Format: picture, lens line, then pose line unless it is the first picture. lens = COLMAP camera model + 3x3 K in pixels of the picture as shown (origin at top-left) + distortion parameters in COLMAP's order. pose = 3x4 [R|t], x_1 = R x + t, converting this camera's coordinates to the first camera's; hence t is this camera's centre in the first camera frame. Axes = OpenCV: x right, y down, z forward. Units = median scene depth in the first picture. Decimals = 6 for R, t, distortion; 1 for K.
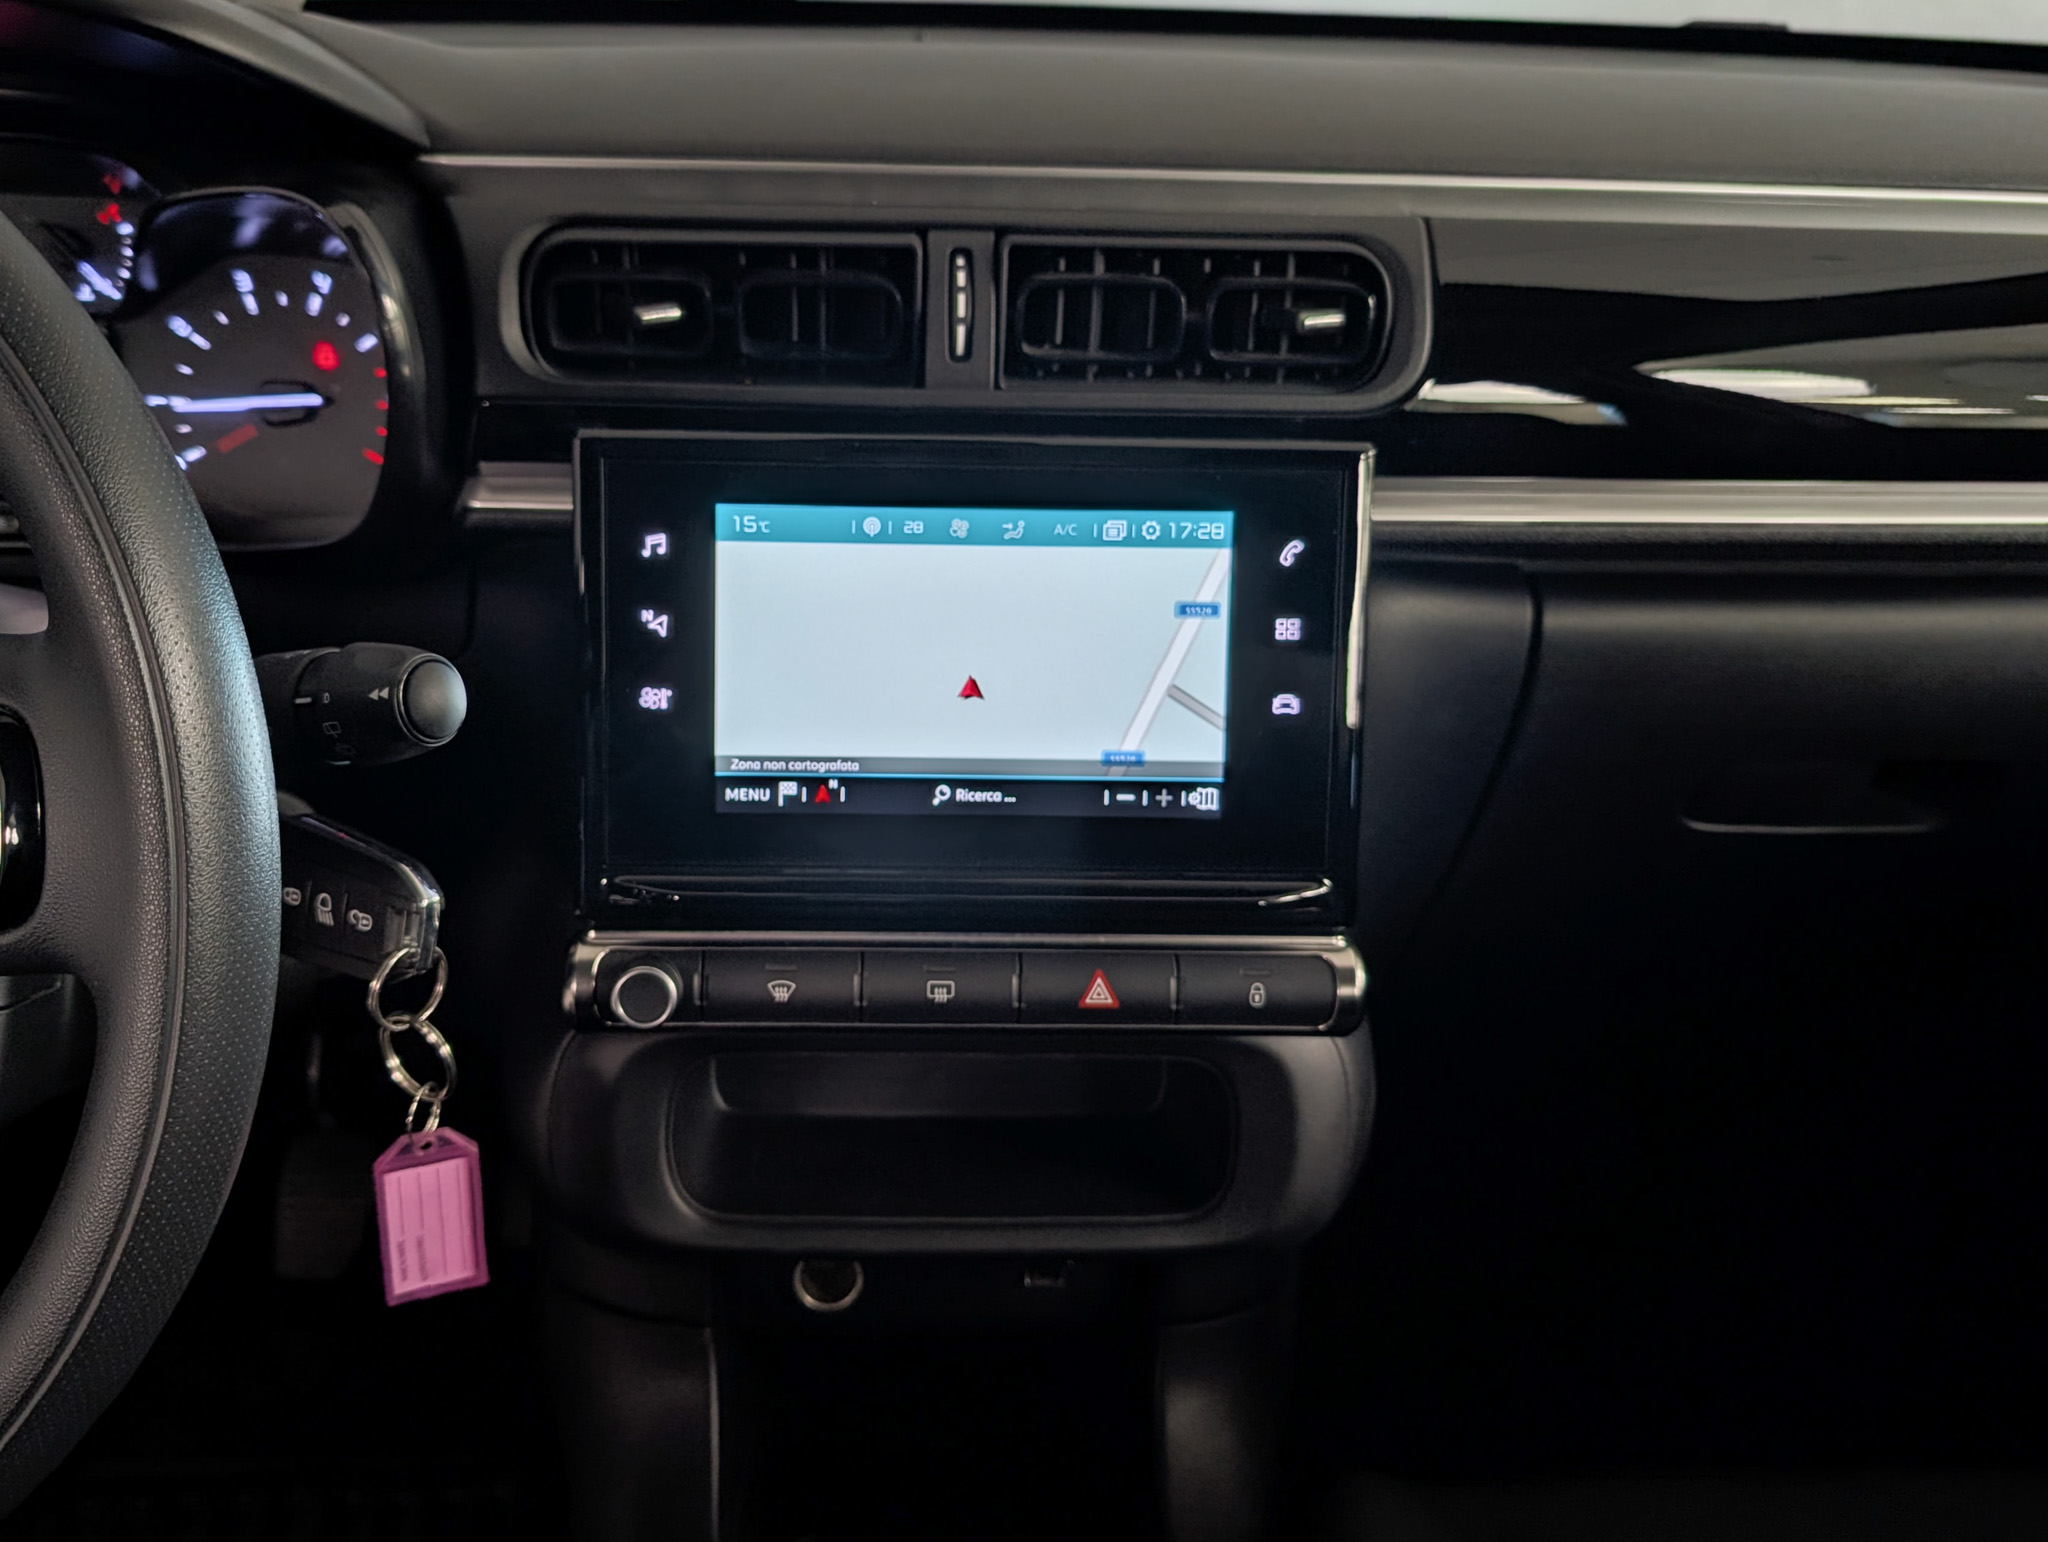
lens RADIAL K [[1743.5, 0, 888.4], [0, 1743.5, 721.0], [0, 0, 1]] dist [0.068971, -0.160774]
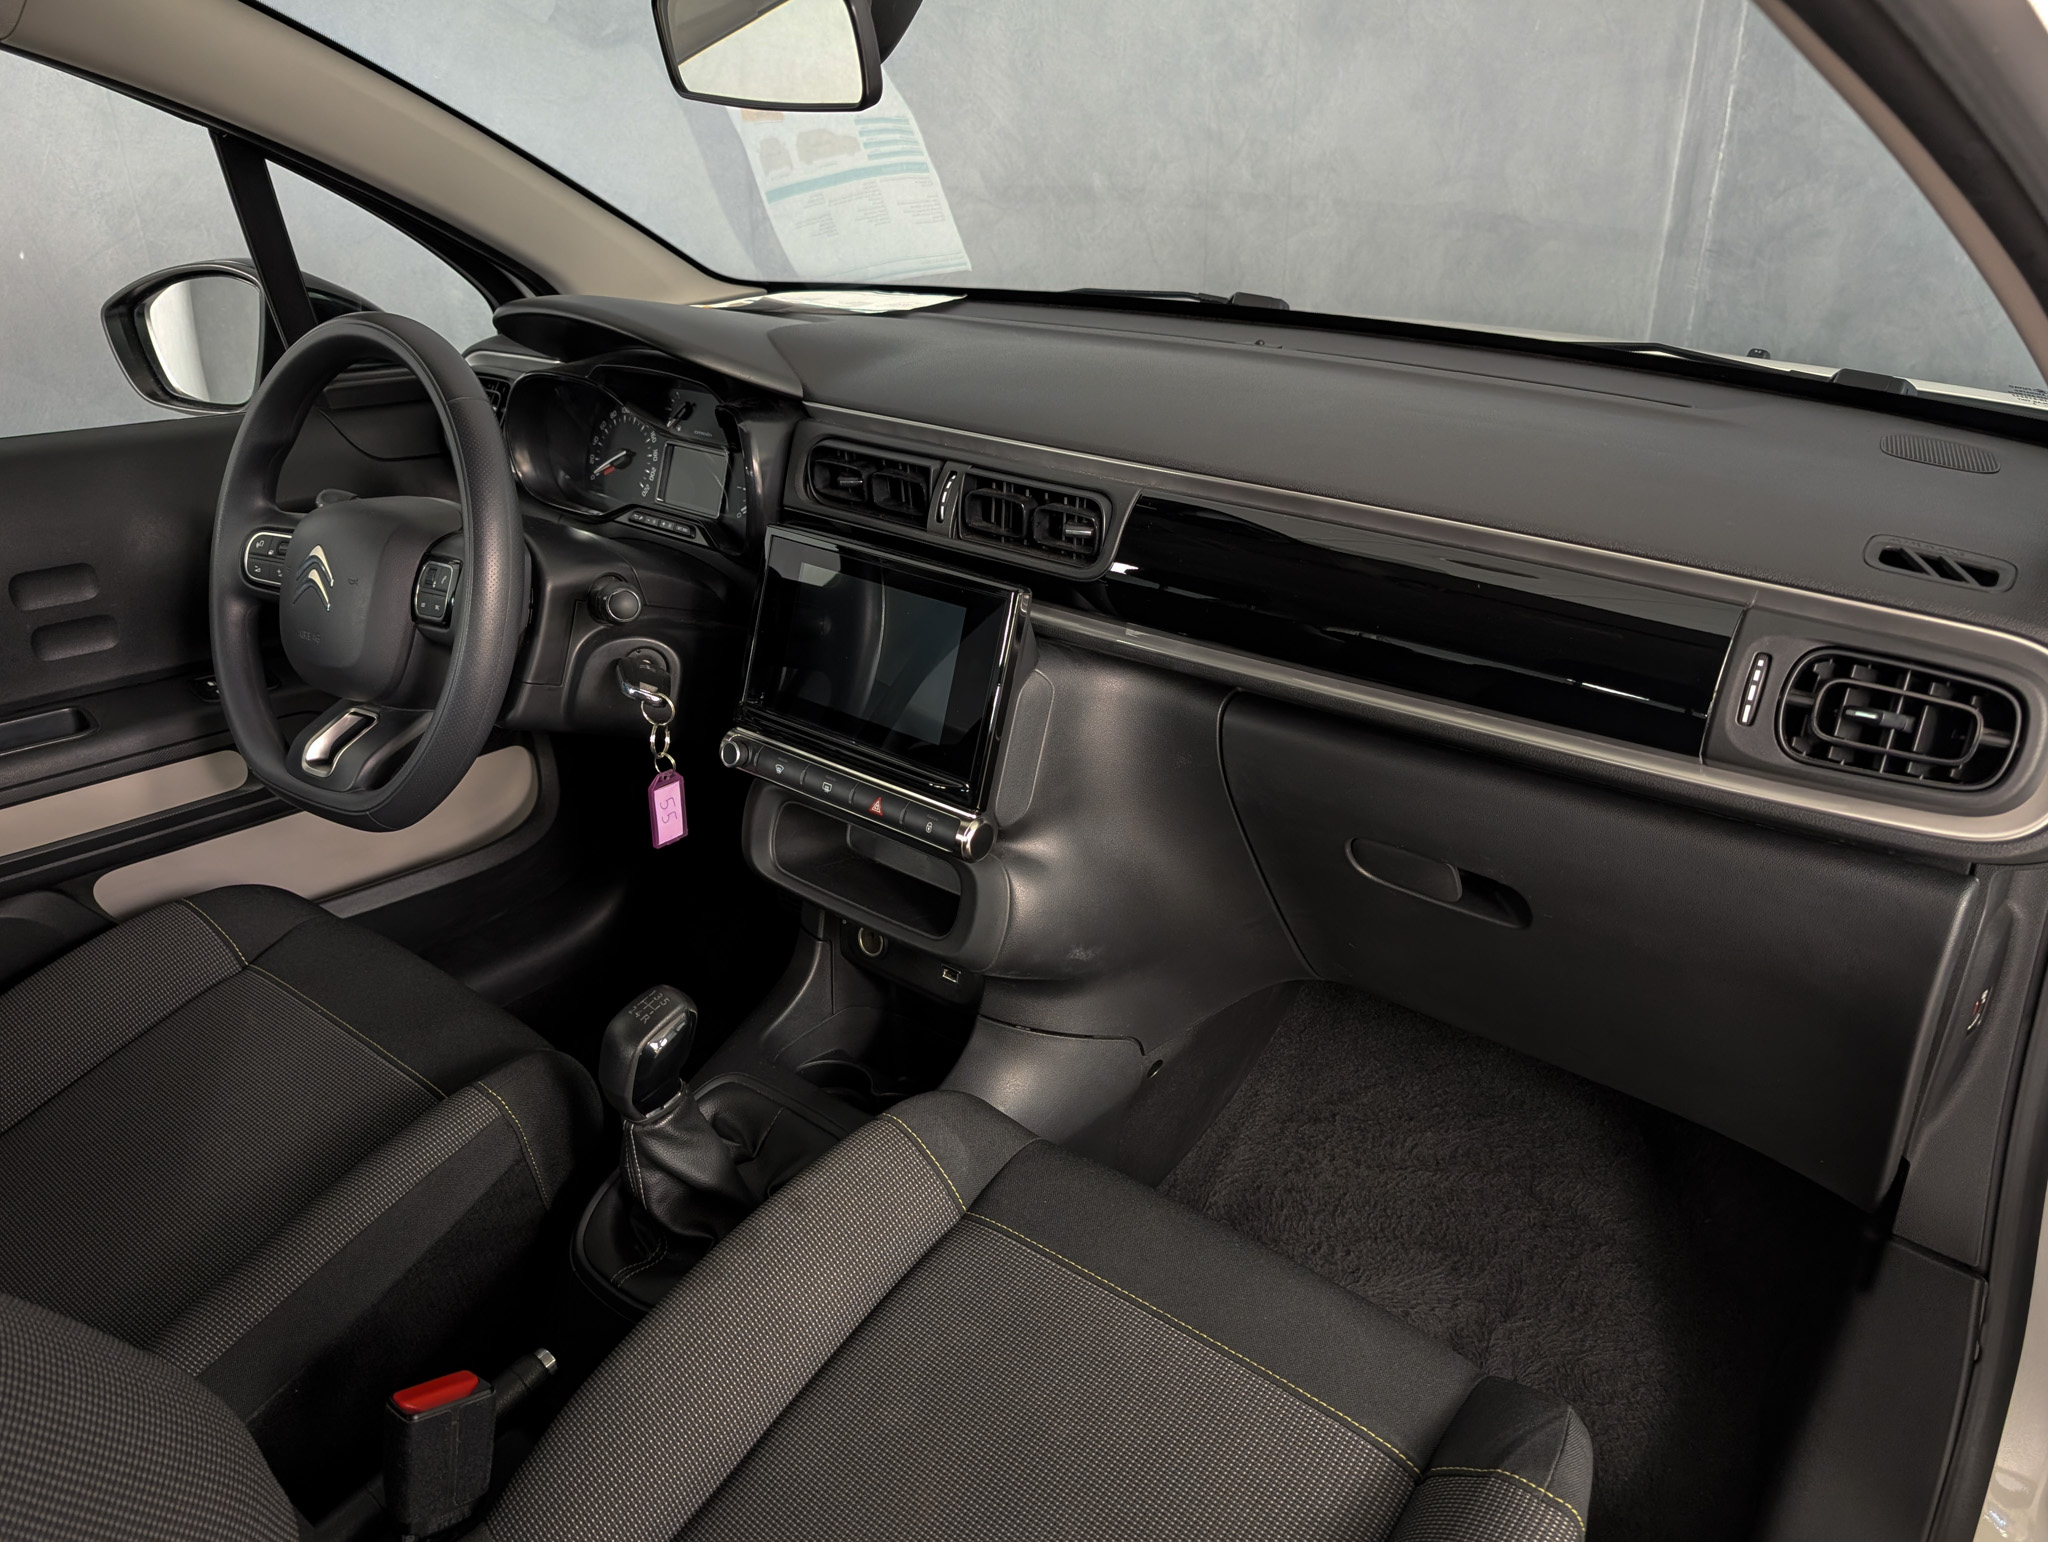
lens RADIAL K [[1550.9, 0, 1037.9], [0, 1550.9, 711.1], [0, 0, 1]] dist [0.066808, -0.114002]
pose [[0.765506, 0.229422, -0.601137, 1.417930], [-0.256559, 0.965623, 0.041817, -0.095008], [0.590066, 0.122216, 0.798051, -0.465506]]
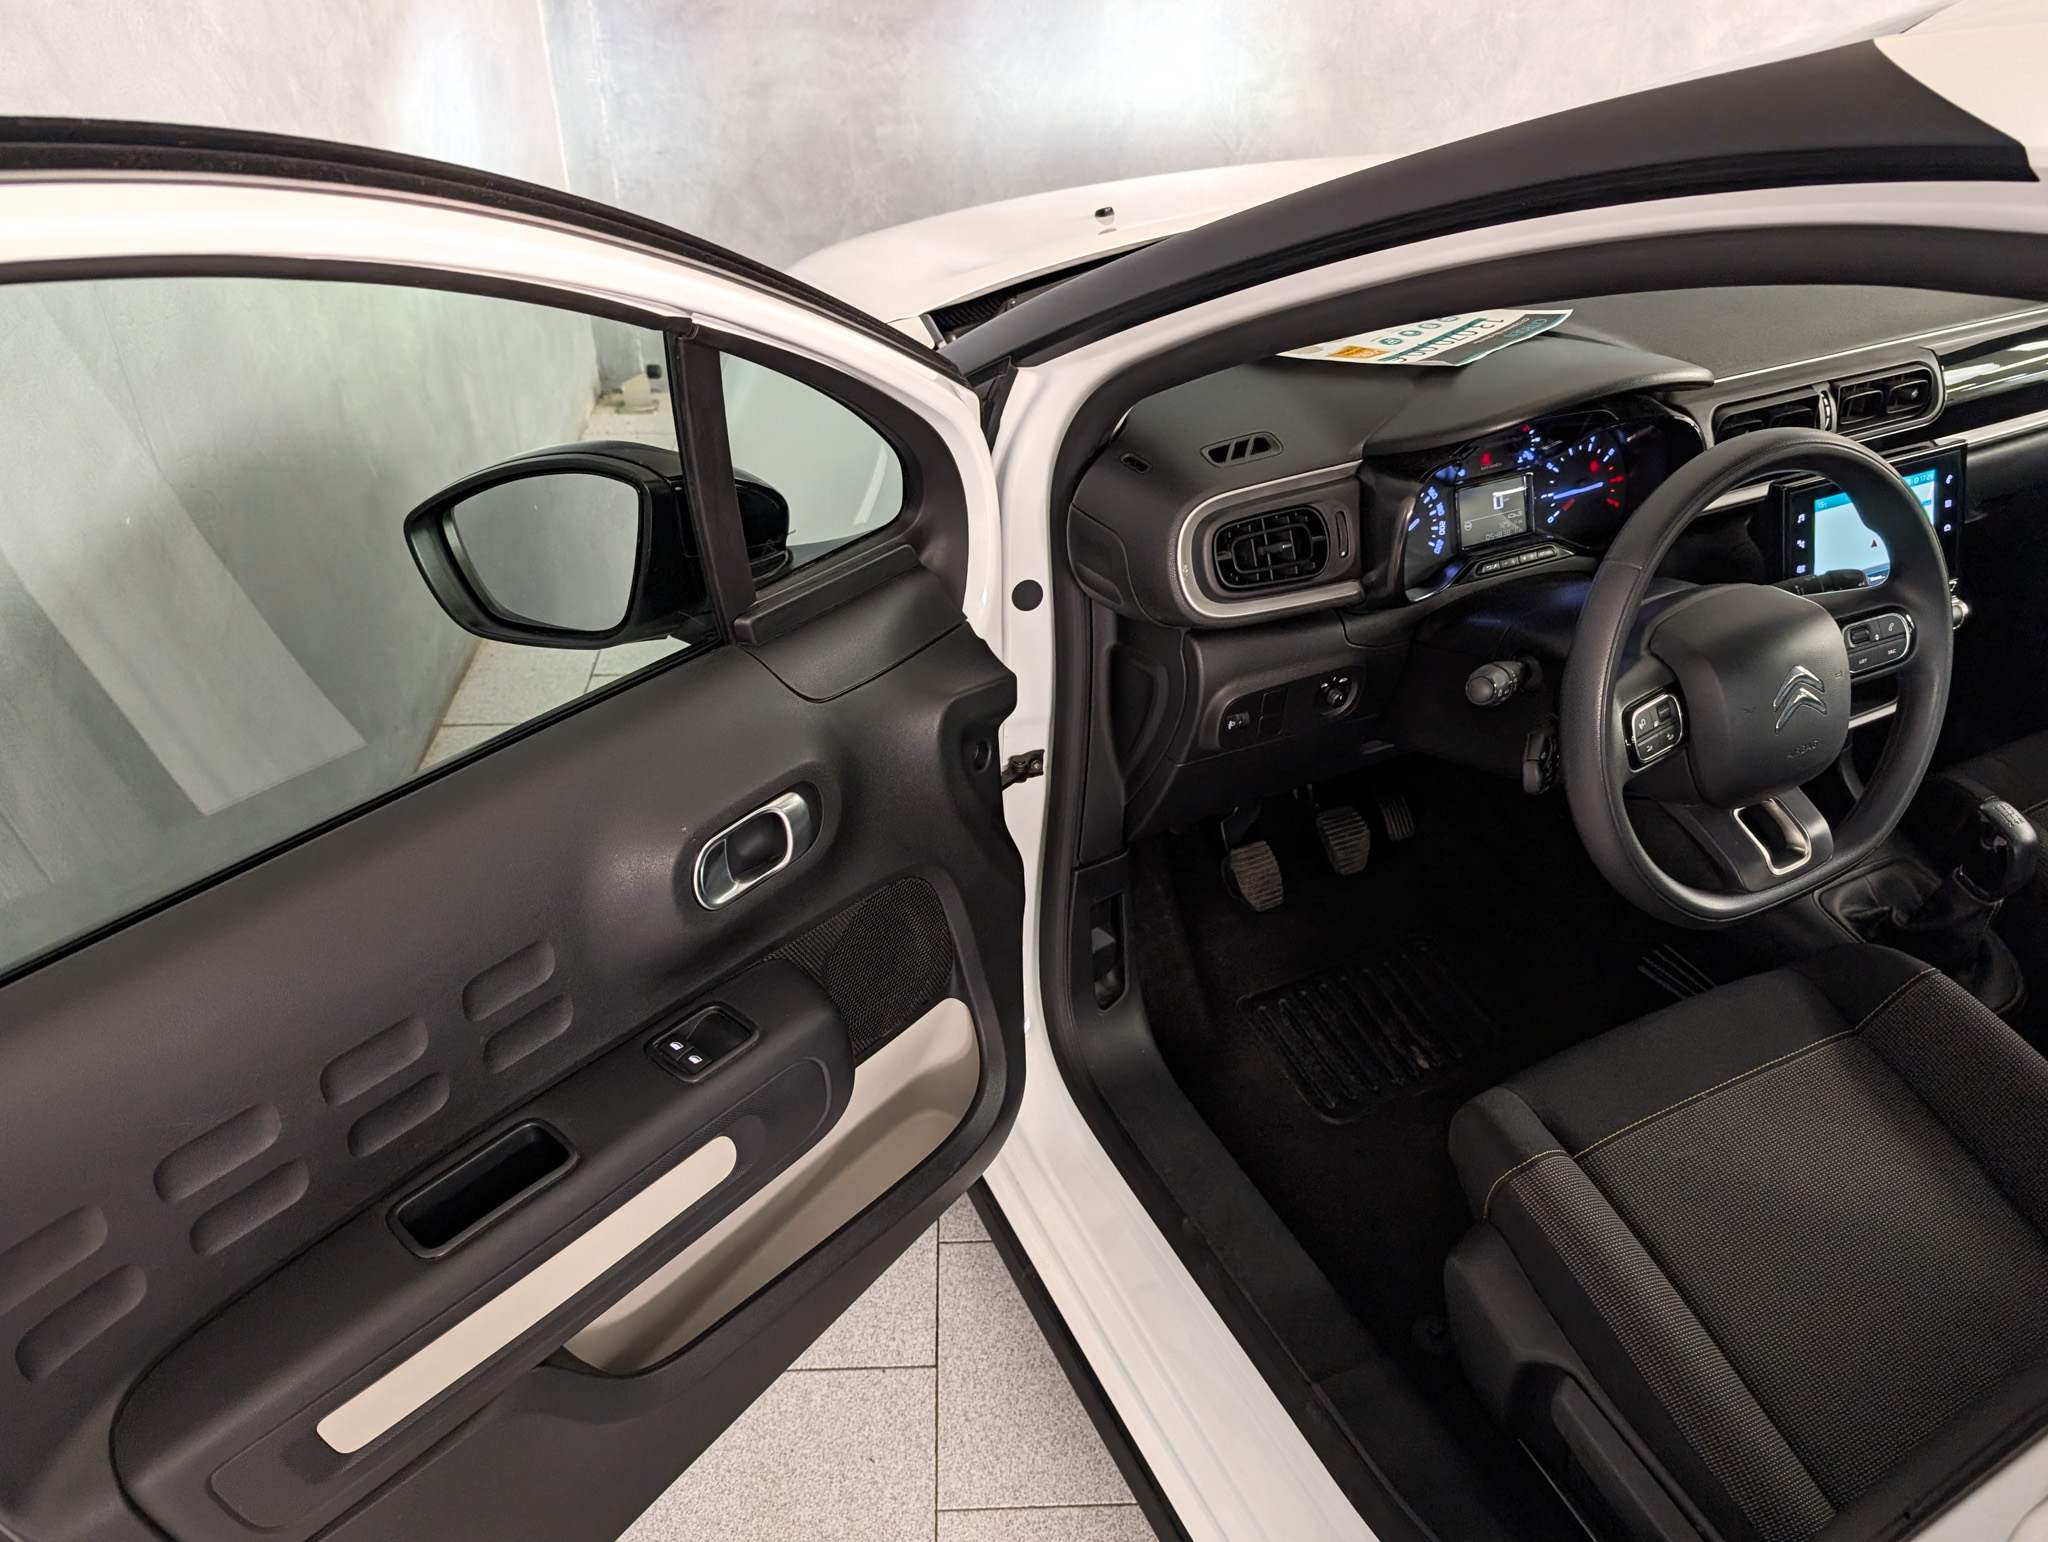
lens RADIAL K [[1557.6, 0, 1024.0], [0, 1557.6, 771.0], [0, 0, 1]] dist [0.026982, -0.015102]
pose [[0.903790, -0.257608, 0.341764, -2.299032], [0.193234, 0.958150, 0.211211, -0.494131], [-0.381870, -0.124850, 0.915744, -0.985705]]
